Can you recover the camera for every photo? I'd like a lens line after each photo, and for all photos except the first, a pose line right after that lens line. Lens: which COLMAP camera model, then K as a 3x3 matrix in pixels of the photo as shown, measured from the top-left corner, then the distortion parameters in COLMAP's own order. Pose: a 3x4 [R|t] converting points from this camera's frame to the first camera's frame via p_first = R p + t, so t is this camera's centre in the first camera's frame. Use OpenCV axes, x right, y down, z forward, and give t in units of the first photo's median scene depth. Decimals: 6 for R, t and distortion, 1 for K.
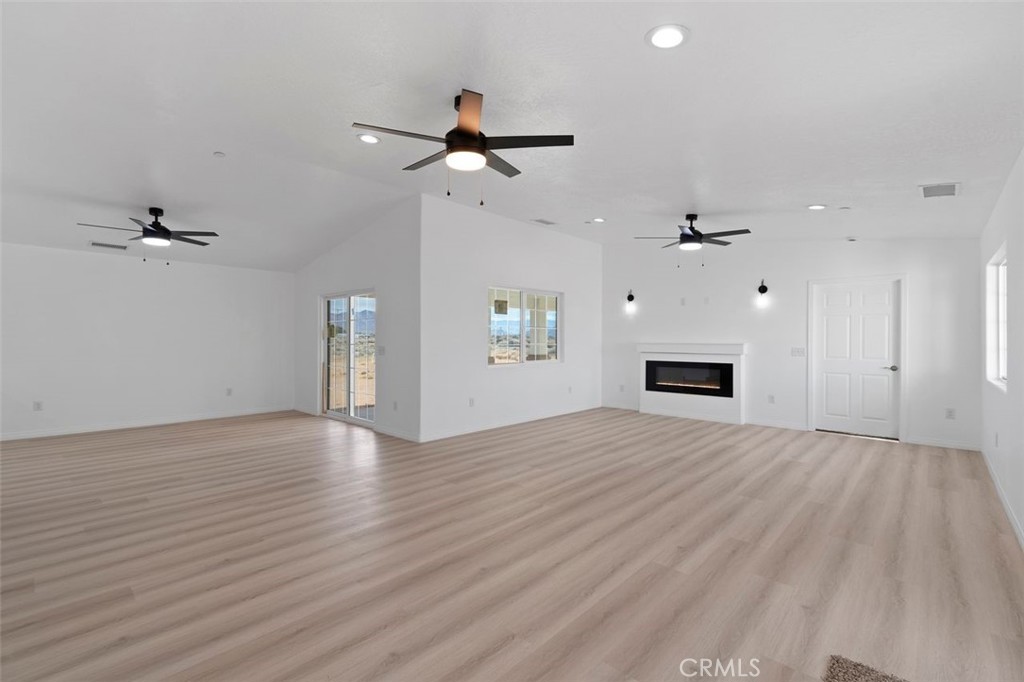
lens RADIAL K [[451.1, 0, 510.5], [0, 451.1, 341.4], [0, 0, 1]] dist [0.005449, 0.000269]
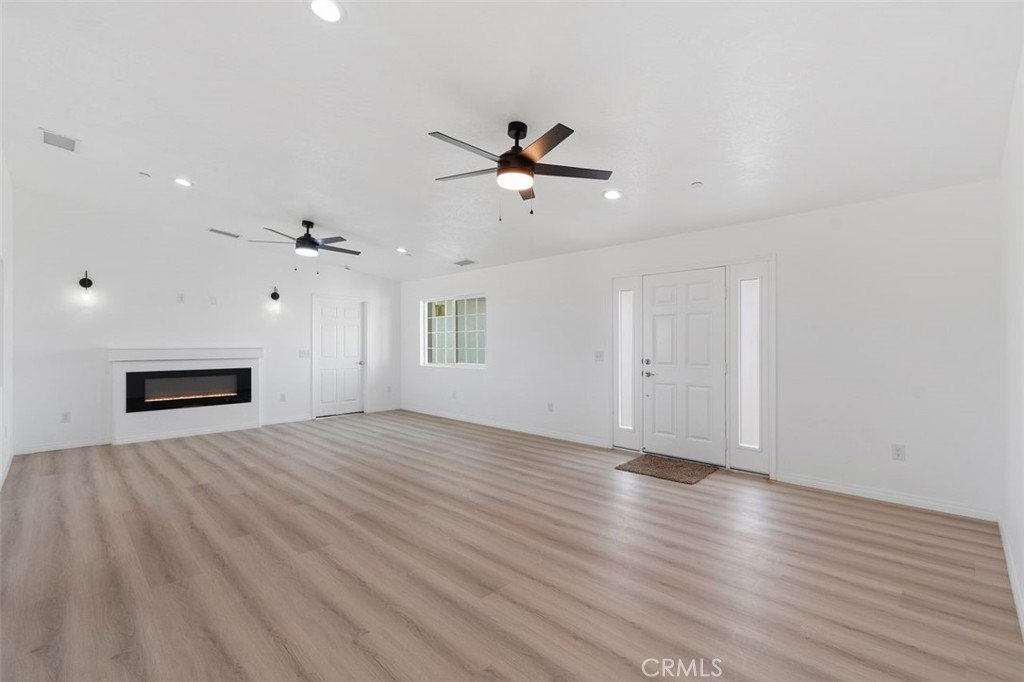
lens RADIAL K [[455.2, 0, 517.6], [0, 455.2, 342.7], [0, 0, 1]] dist [0.008161, -0.001761]
pose [[0.023133, -0.001591, 0.999731, -0.496181], [0.005933, 0.999981, 0.001454, -0.003509], [-0.999715, 0.005897, 0.023142, 0.399348]]
